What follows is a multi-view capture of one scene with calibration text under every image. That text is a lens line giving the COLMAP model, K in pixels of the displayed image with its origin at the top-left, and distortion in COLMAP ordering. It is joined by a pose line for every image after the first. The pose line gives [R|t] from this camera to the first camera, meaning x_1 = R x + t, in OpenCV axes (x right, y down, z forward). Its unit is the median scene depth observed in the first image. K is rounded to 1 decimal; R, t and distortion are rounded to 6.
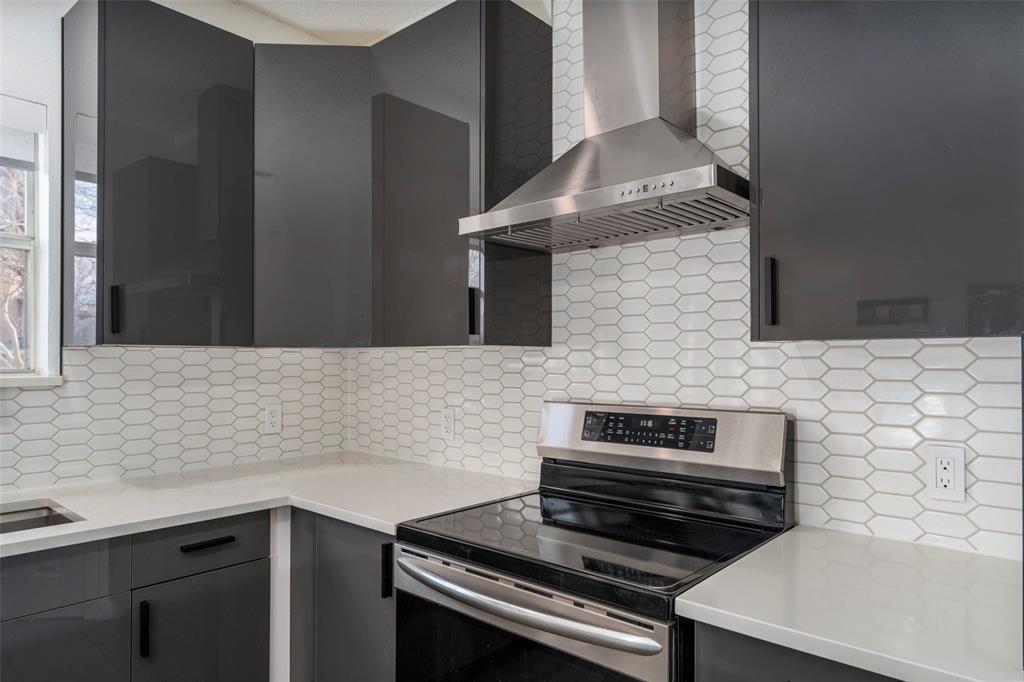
lens RADIAL K [[620.1, 0, 532.6], [0, 620.1, 354.1], [0, 0, 1]] dist [-0.004389, -0.000196]
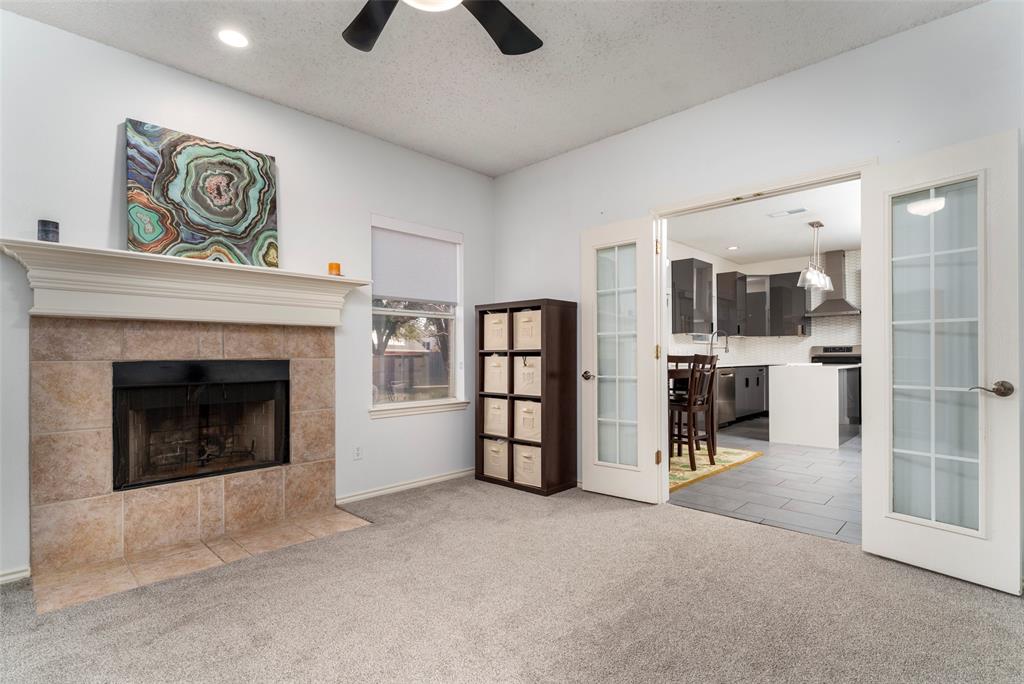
lens RADIAL K [[498.0, 0, 529.8], [0, 498.0, 352.5], [0, 0, 1]] dist [0.002803, -0.002404]
pose [[0.999396, -0.004834, -0.034399, -2.381230], [0.004755, 0.999986, -0.002393, 0.136453], [0.034410, 0.002228, 0.999405, -3.529450]]
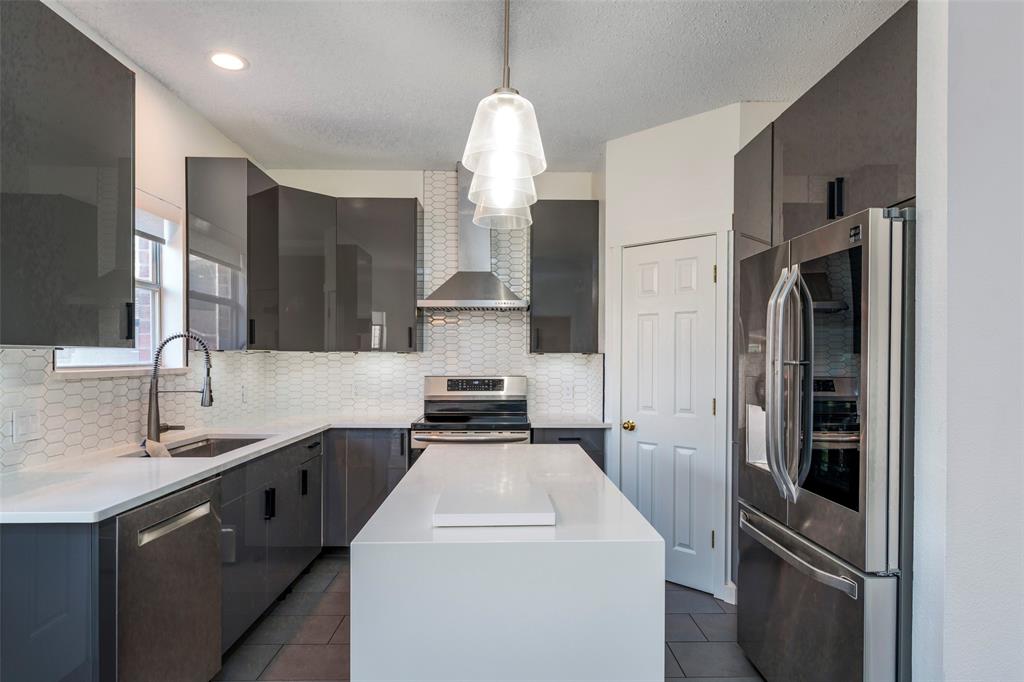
lens RADIAL K [[559.9, 0, 504.0], [0, 559.9, 360.6], [0, 0, 1]] dist [-0.002978, 0.001014]
pose [[0.751162, -0.002235, 0.660115, -1.219416], [-0.009043, 0.999866, 0.013675, -0.013406], [-0.660056, -0.016242, 0.751040, -0.808978]]
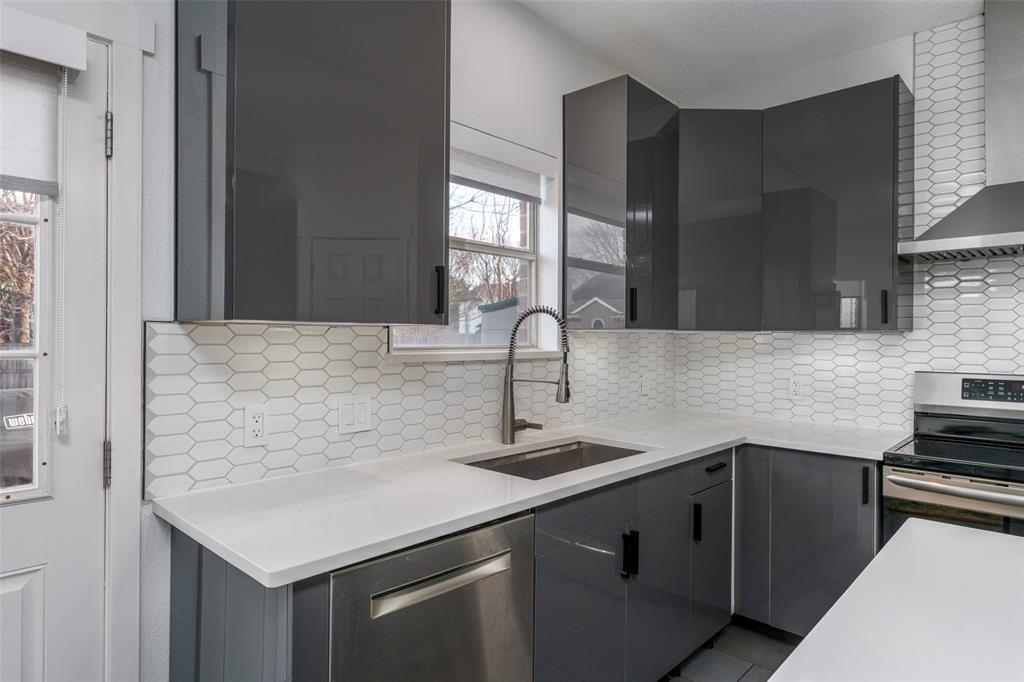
lens RADIAL K [[578.0, 0, 521.1], [0, 578.0, 334.1], [0, 0, 1]] dist [-0.001551, 0.000711]
pose [[0.999108, 0.006501, -0.041714, -0.868603], [-0.006322, 0.999970, 0.004409, -0.007621], [0.041741, -0.004141, 0.999120, -0.345788]]
